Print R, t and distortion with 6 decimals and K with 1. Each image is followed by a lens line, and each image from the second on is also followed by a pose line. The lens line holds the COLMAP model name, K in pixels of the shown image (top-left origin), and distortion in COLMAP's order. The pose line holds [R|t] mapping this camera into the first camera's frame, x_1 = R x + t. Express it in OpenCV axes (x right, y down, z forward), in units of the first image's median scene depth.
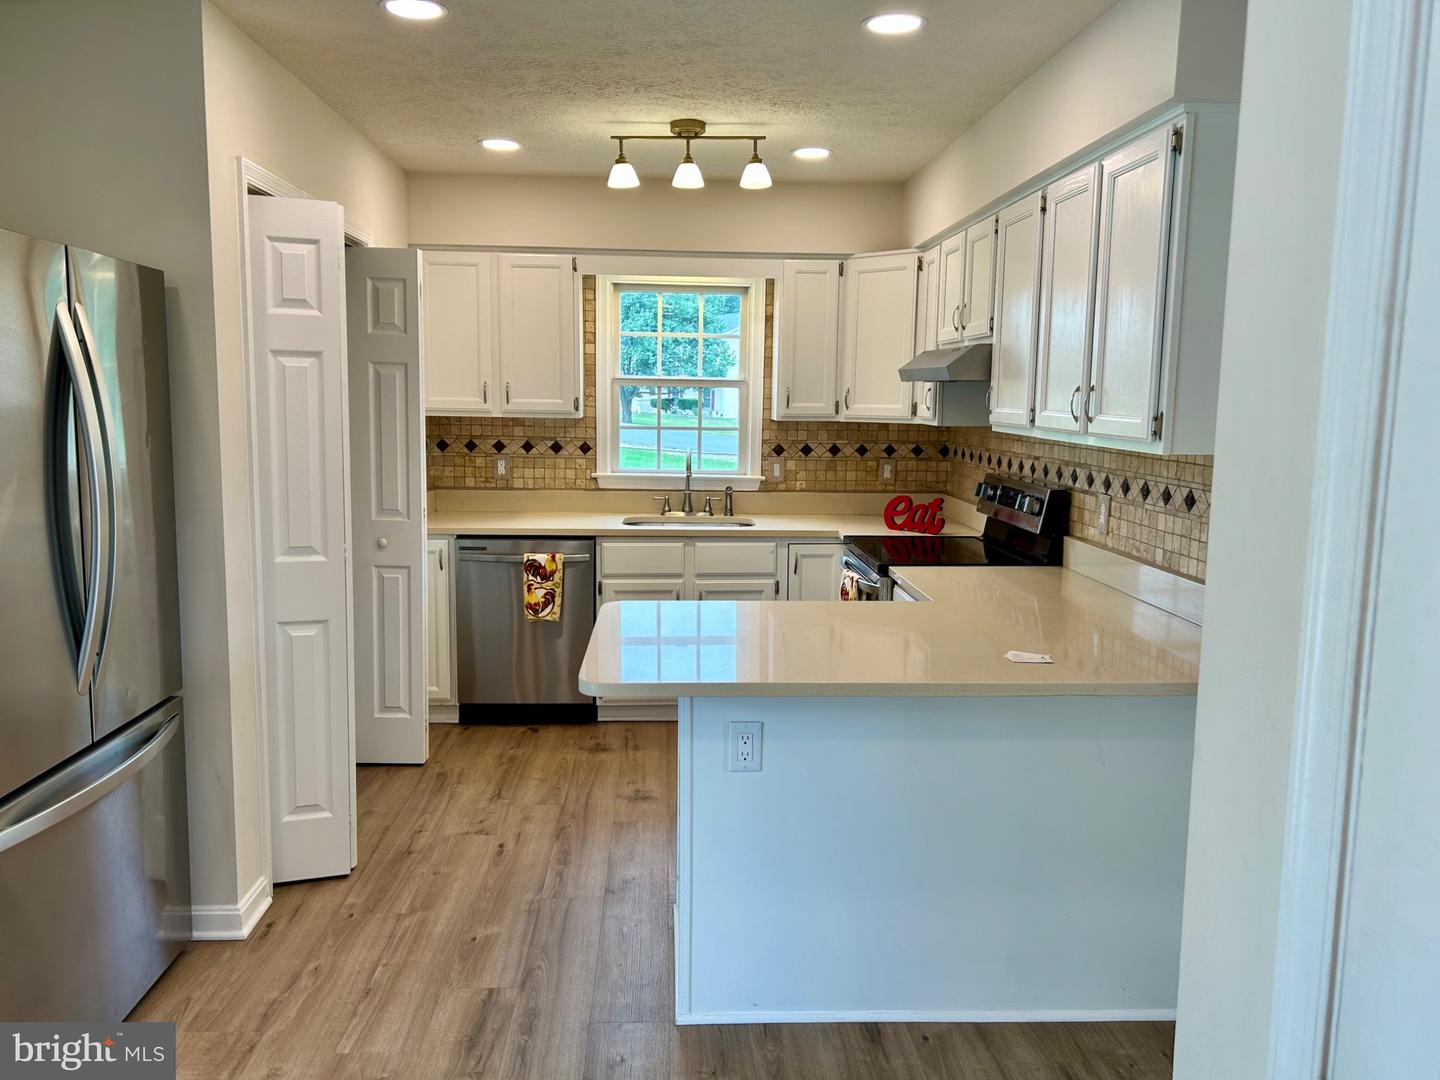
lens RADIAL K [[1109.5, 0, 717.7], [0, 1109.5, 542.3], [0, 0, 1]] dist [0.069123, -0.083620]
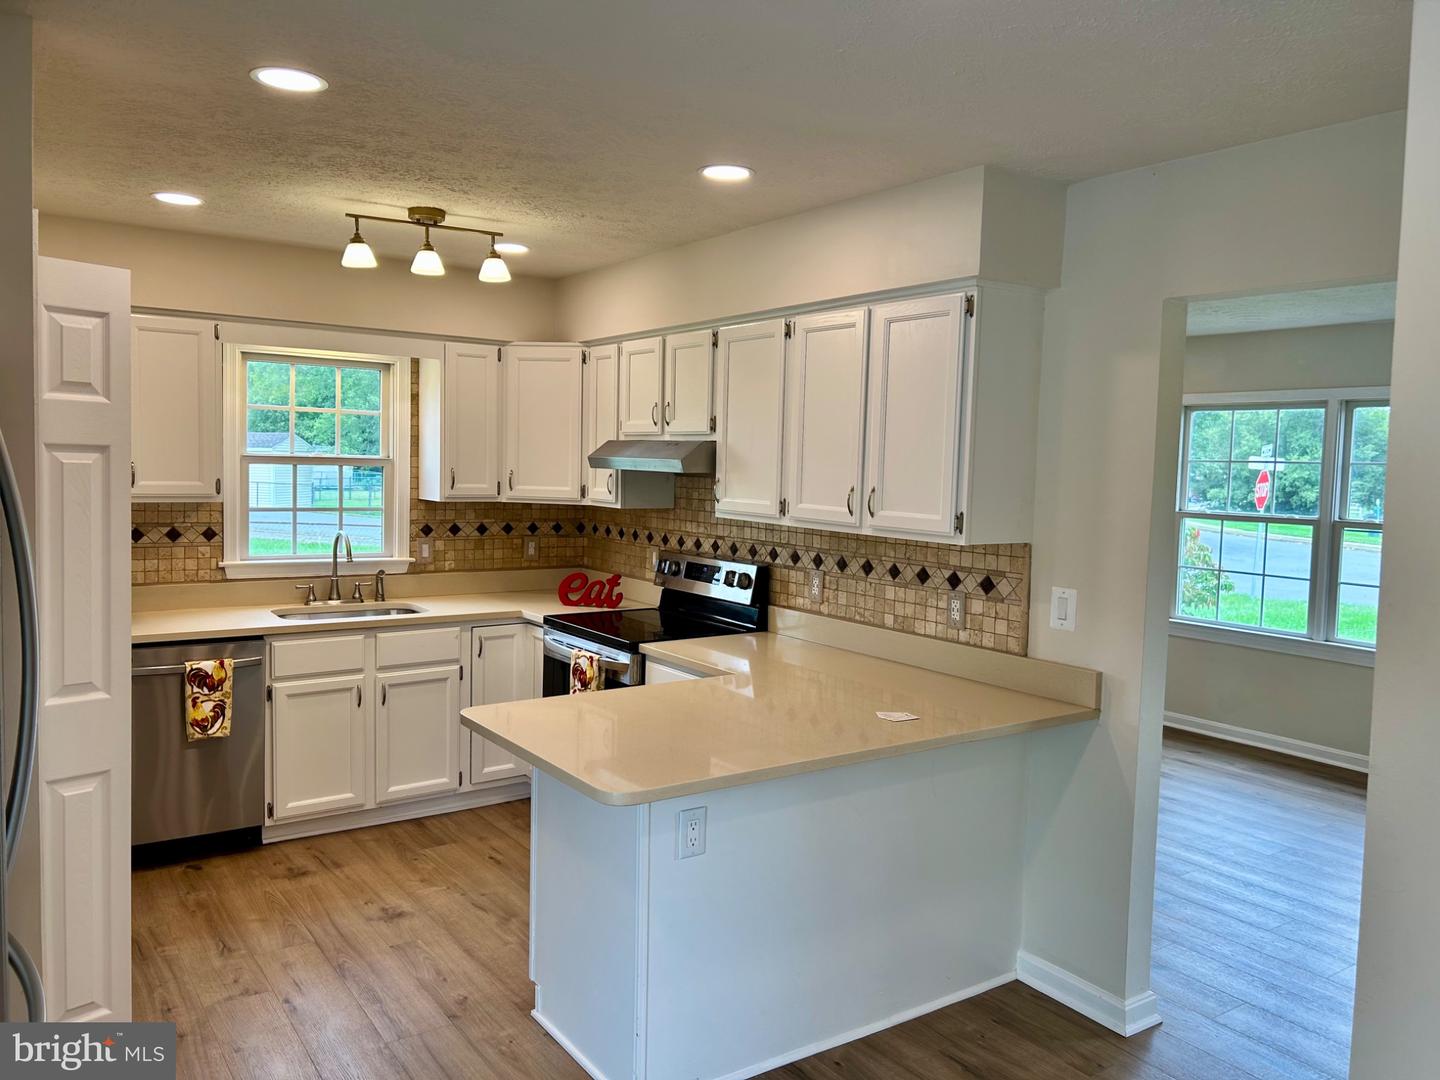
lens RADIAL K [[1109.5, 0, 716.8], [0, 1109.5, 537.5], [0, 0, 1]] dist [0.069123, -0.083620]
pose [[0.843266, -0.030156, 0.536651, -0.319107], [0.057227, 0.997787, -0.033855, -0.036480], [-0.534442, 0.059260, 0.843125, 0.046647]]
